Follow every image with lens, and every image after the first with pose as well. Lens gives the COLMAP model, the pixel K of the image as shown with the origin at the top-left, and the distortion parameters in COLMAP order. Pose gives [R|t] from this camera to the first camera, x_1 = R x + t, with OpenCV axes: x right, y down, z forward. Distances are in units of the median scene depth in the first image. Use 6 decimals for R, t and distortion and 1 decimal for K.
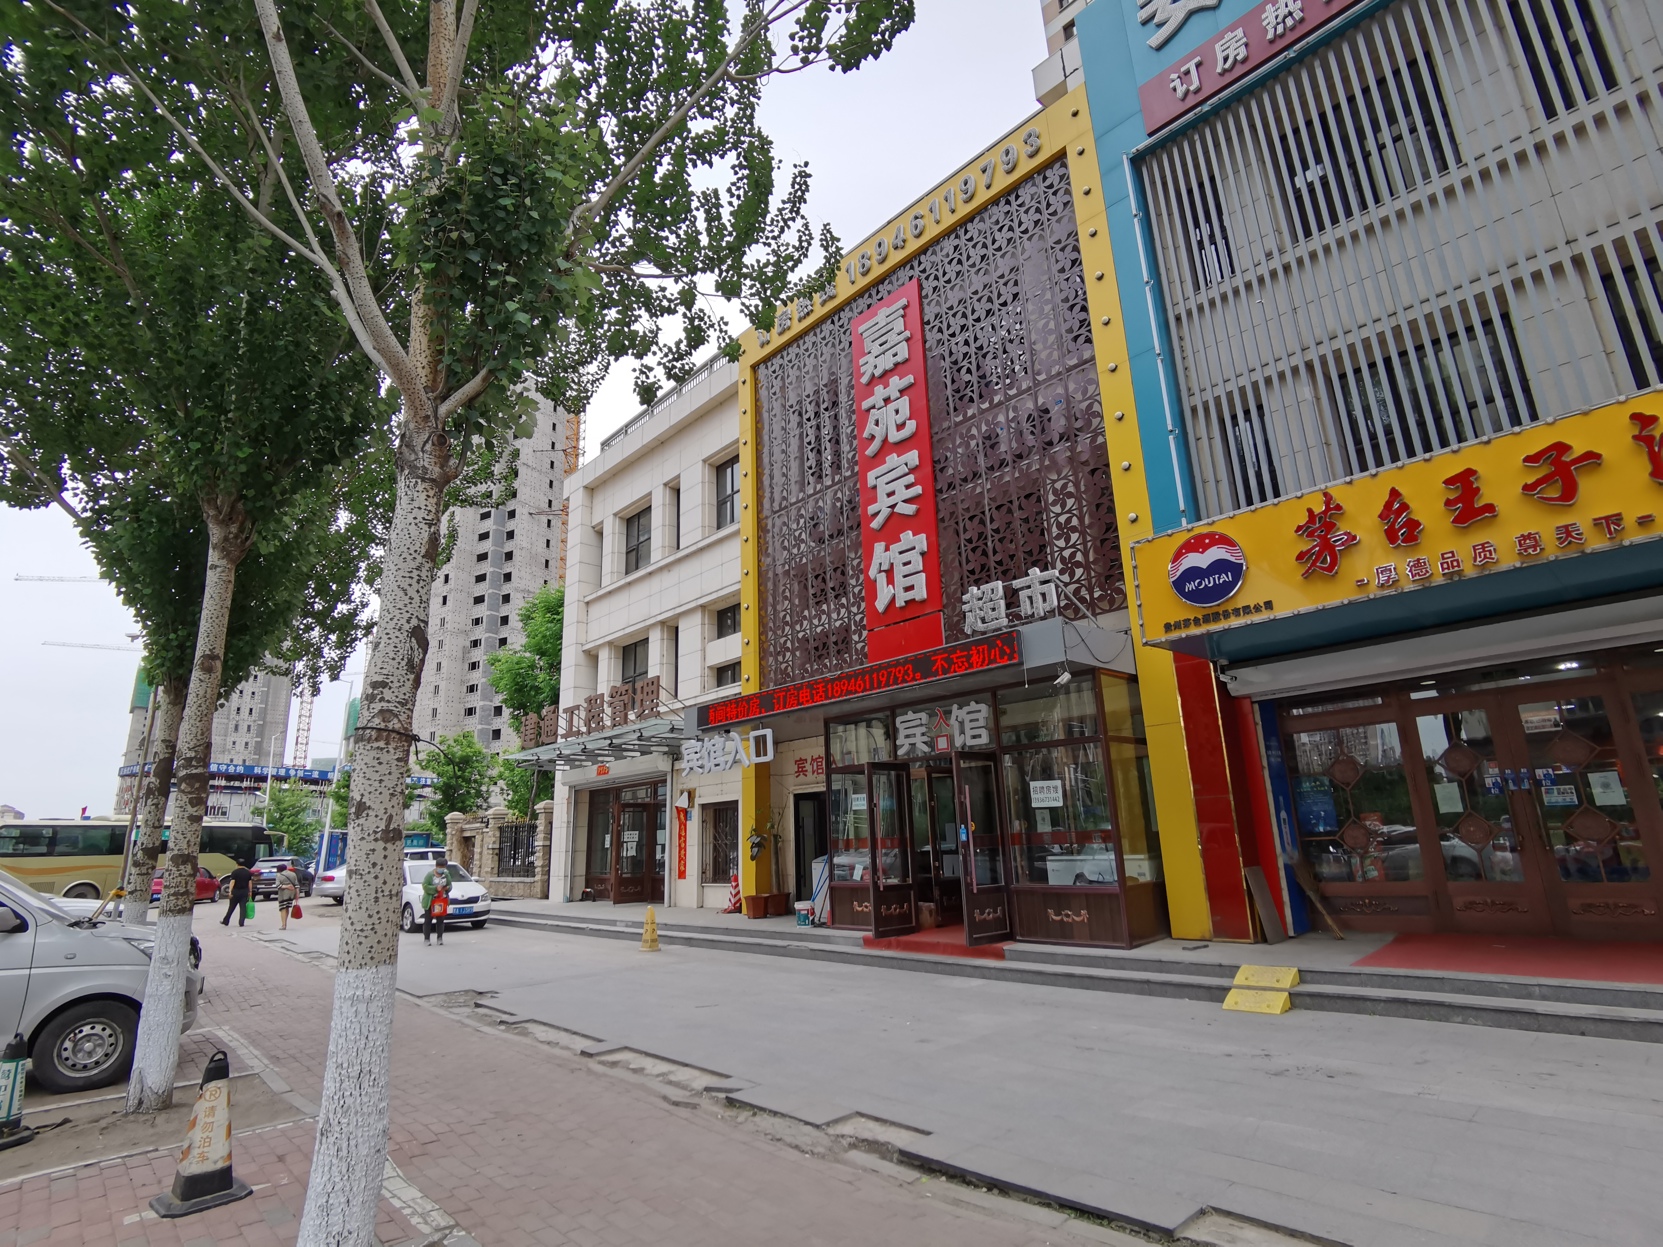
lens RADIAL K [[866.9, 0, 829.4], [0, 866.9, 557.4], [0, 0, 1]] dist [-0.028770, 0.000239]
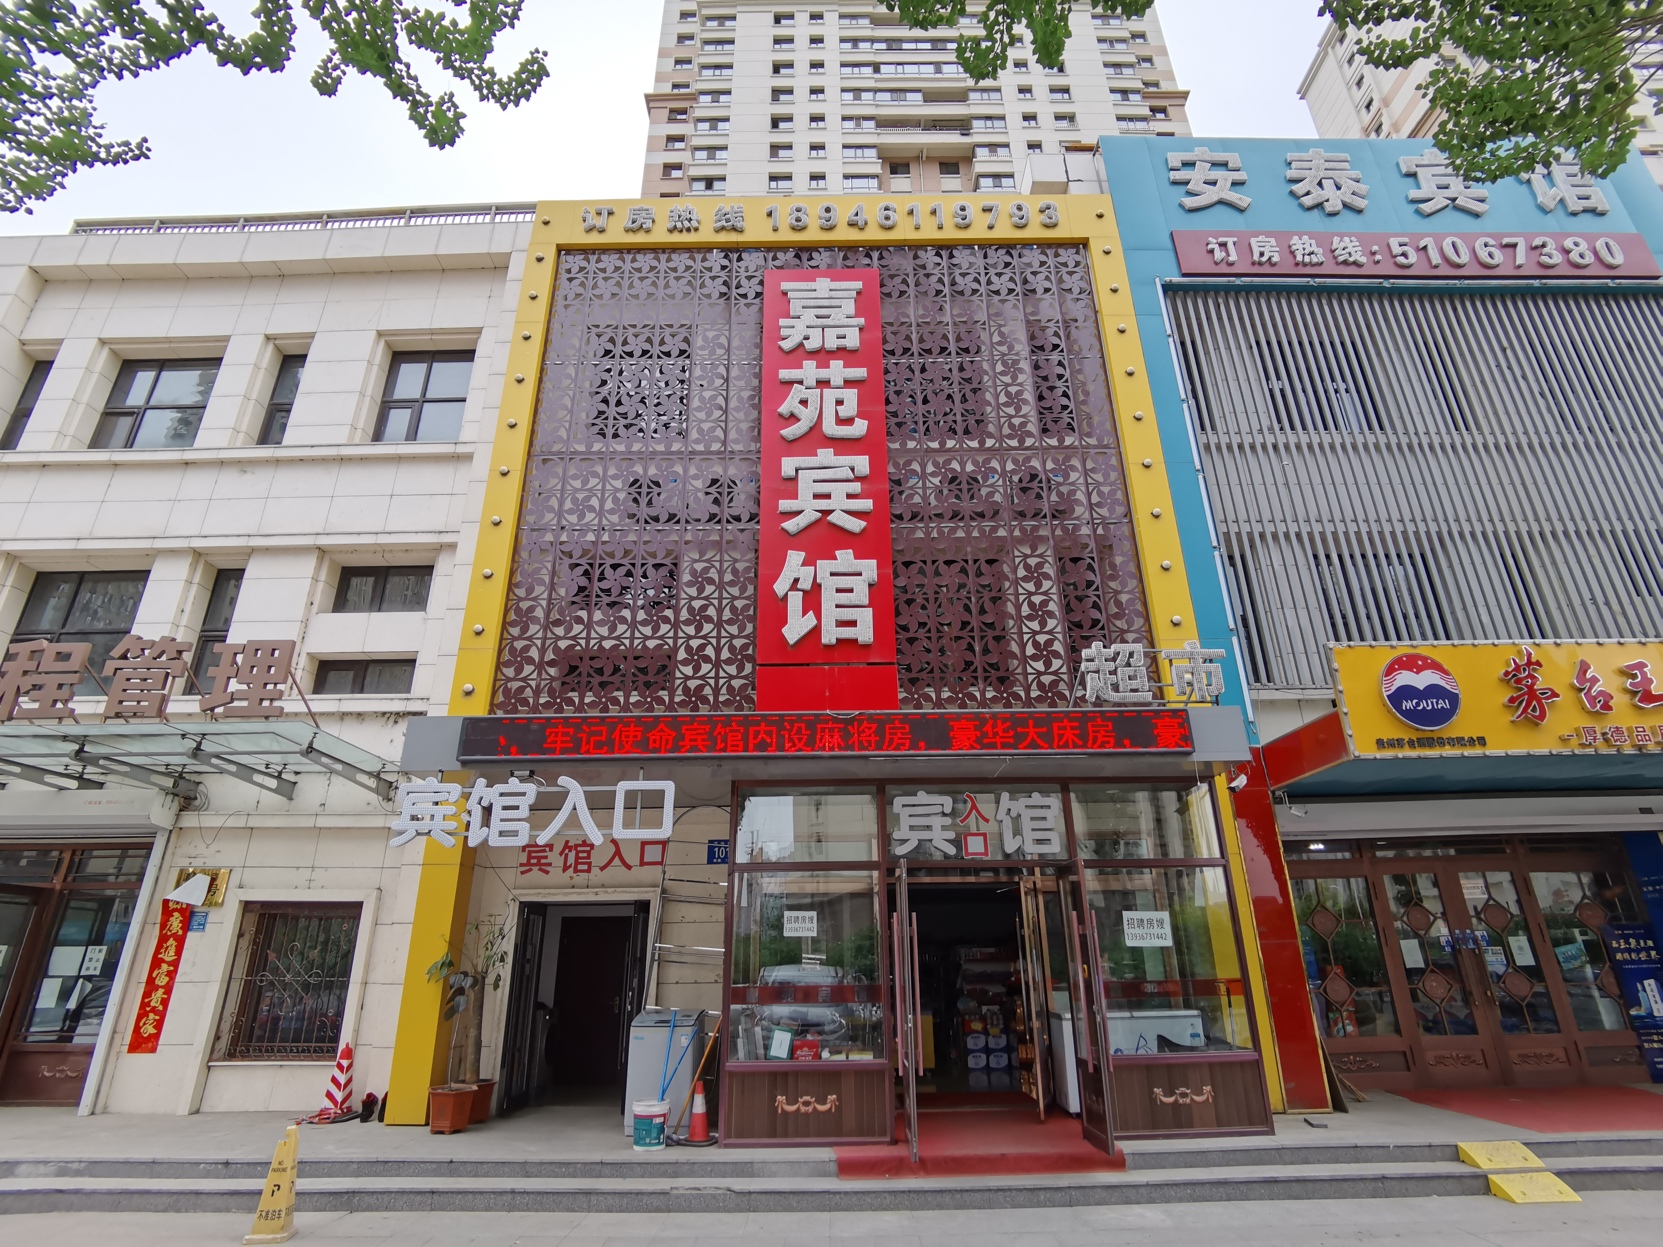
lens RADIAL K [[866.9, 0, 829.4], [0, 866.9, 557.4], [0, 0, 1]] dist [-0.028770, 0.000239]
pose [[0.663388, 0.348944, 0.661933, -0.411573], [-0.245528, 0.937141, -0.247956, 0.164367], [-0.706847, 0.001968, 0.707364, 0.481021]]
